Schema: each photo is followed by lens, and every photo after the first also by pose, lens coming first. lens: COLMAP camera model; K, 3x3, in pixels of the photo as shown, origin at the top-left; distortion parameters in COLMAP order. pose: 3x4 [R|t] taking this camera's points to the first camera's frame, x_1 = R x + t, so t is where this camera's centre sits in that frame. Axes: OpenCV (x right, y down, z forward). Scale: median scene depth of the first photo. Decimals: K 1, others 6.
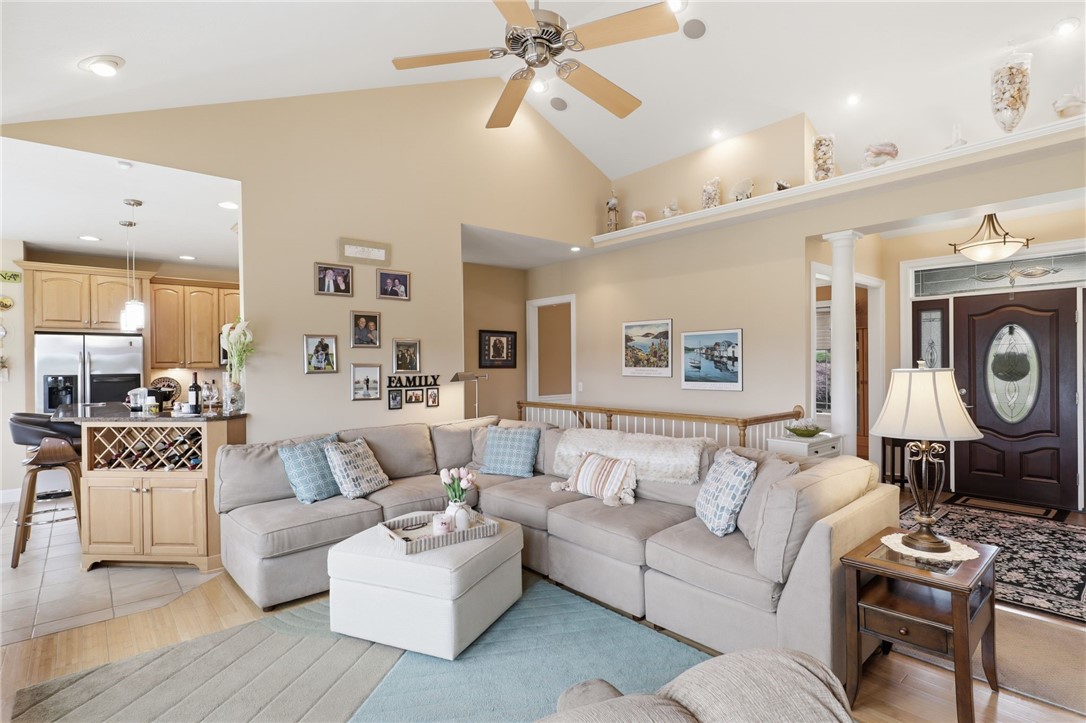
lens RADIAL K [[534.4, 0, 540.5], [0, 534.4, 363.2], [0, 0, 1]] dist [-0.001909, -0.000084]
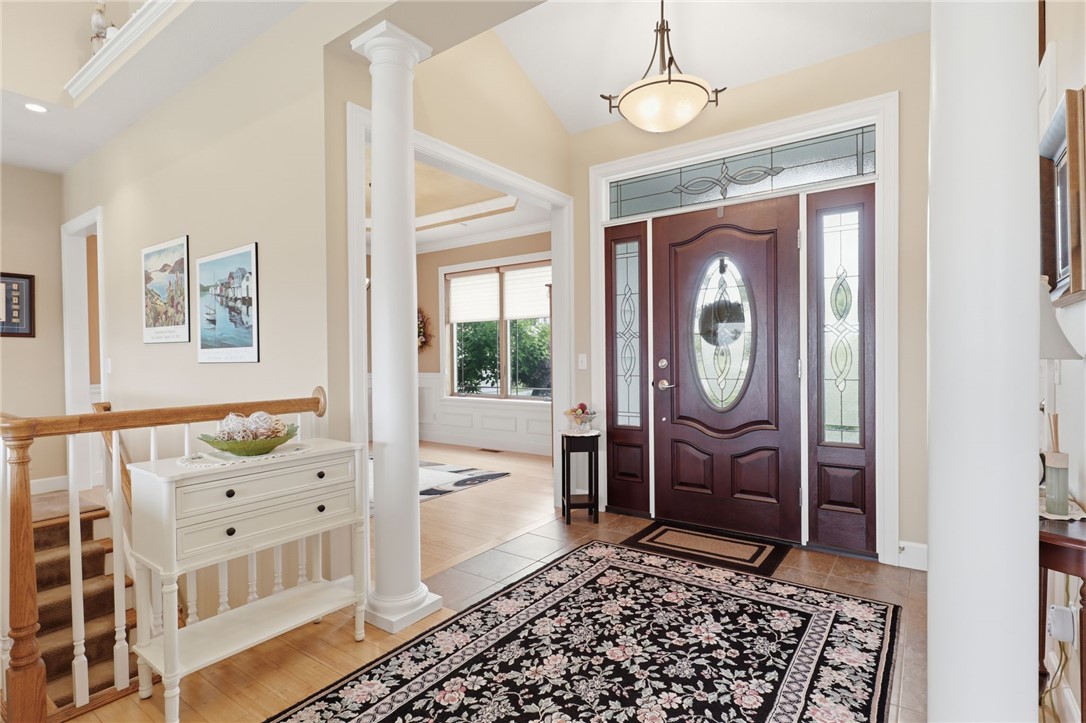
lens RADIAL K [[534.4, 0, 546.6], [0, 534.4, 360.7], [0, 0, 1]] dist [-0.001909, -0.000084]
pose [[0.970694, -0.004362, 0.240279, 0.519748], [0.002910, 0.999975, 0.006398, 0.047236], [-0.240301, -0.005511, 0.970683, 0.422205]]
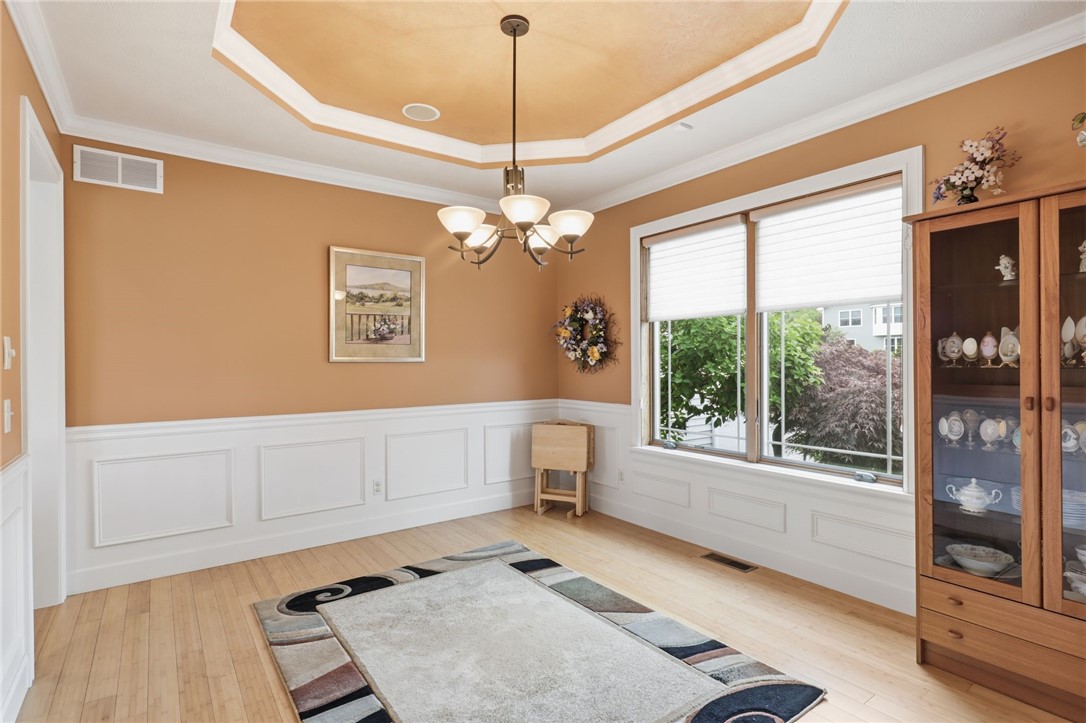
lens RADIAL K [[534.4, 0, 544.4], [0, 534.4, 361.3], [0, 0, 1]] dist [-0.001909, -0.000084]
pose [[0.996575, 0.002395, -0.082656, 0.518855], [-0.002519, 0.999996, -0.001400, 0.029129], [0.082653, 0.001603, 0.996577, 0.809304]]
